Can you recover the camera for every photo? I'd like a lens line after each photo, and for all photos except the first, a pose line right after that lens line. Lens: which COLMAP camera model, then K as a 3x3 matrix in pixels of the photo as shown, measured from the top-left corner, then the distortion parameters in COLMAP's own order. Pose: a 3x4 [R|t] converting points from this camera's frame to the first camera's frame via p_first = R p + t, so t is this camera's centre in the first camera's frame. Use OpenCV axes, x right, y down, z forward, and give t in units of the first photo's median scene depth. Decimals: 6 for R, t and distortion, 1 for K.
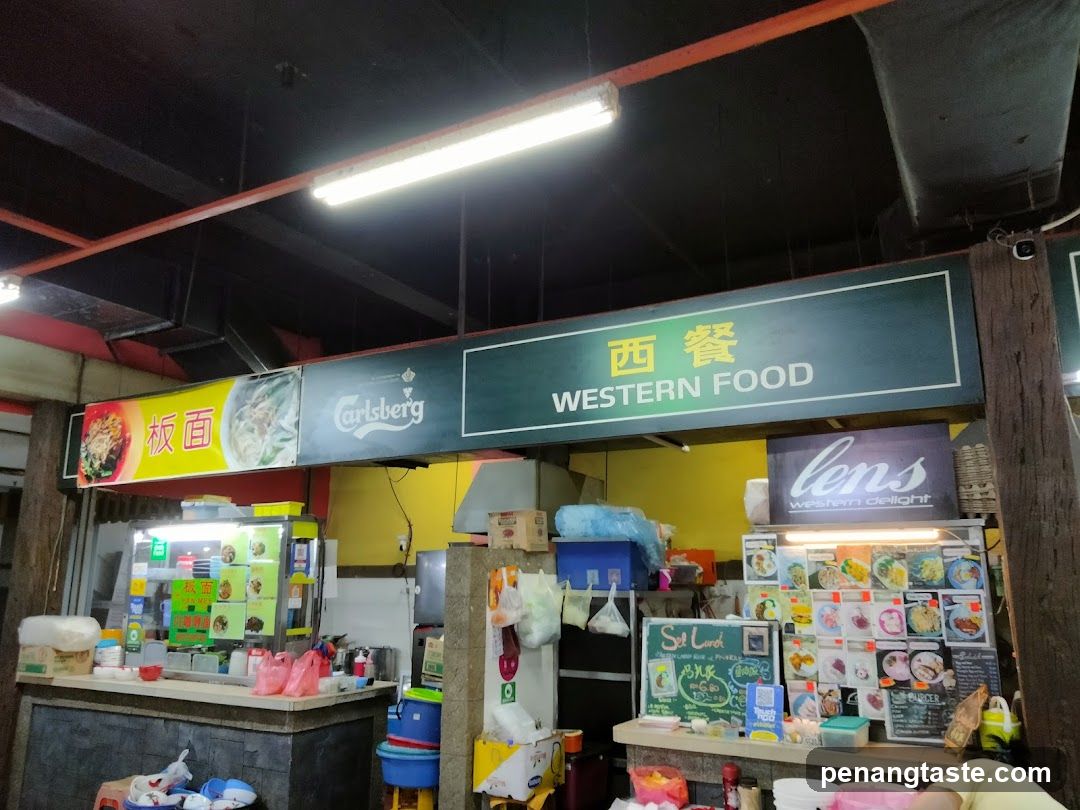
lens RADIAL K [[802.9, 0, 540.0], [0, 802.9, 405.0], [0, 0, 1]] dist [0.010012, 0.004190]
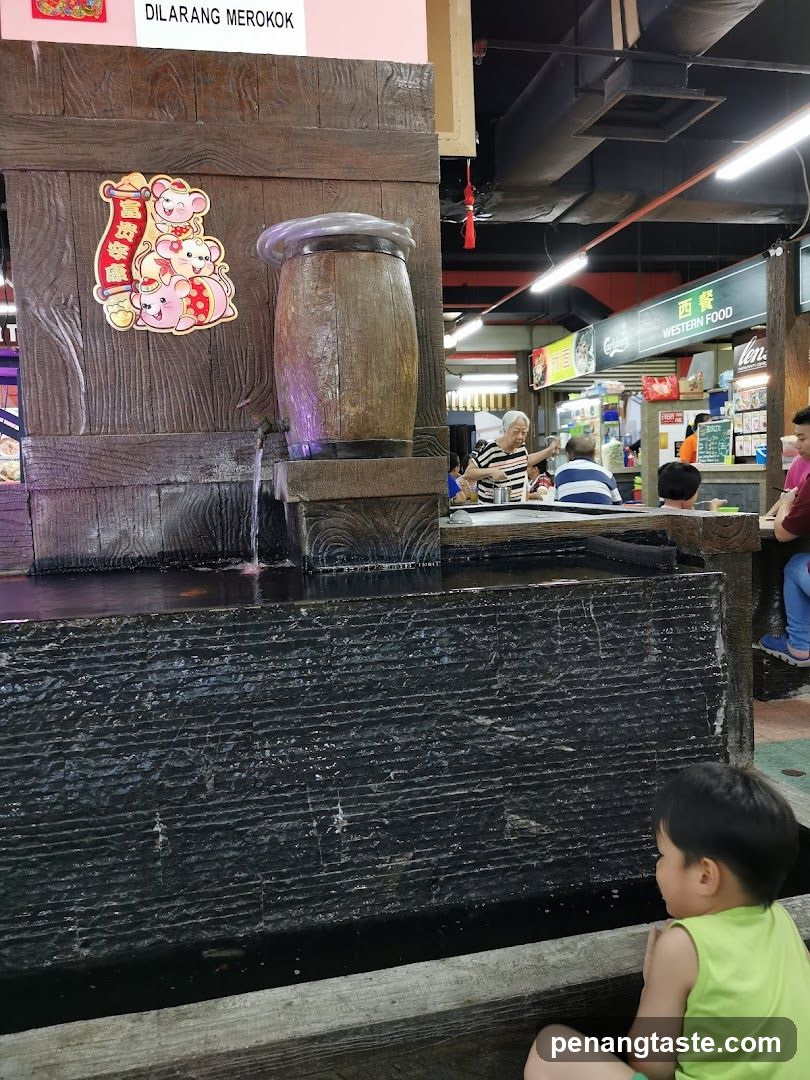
lens RADIAL K [[802.9, 0, 405.0], [0, 802.9, 540.0], [0, 0, 1]] dist [0.010012, 0.004190]
pose [[0.666341, 0.032336, -0.744946, 1.286732], [0.205738, 0.952303, 0.225366, -0.113794], [0.716702, -0.303434, 0.627906, -1.155798]]
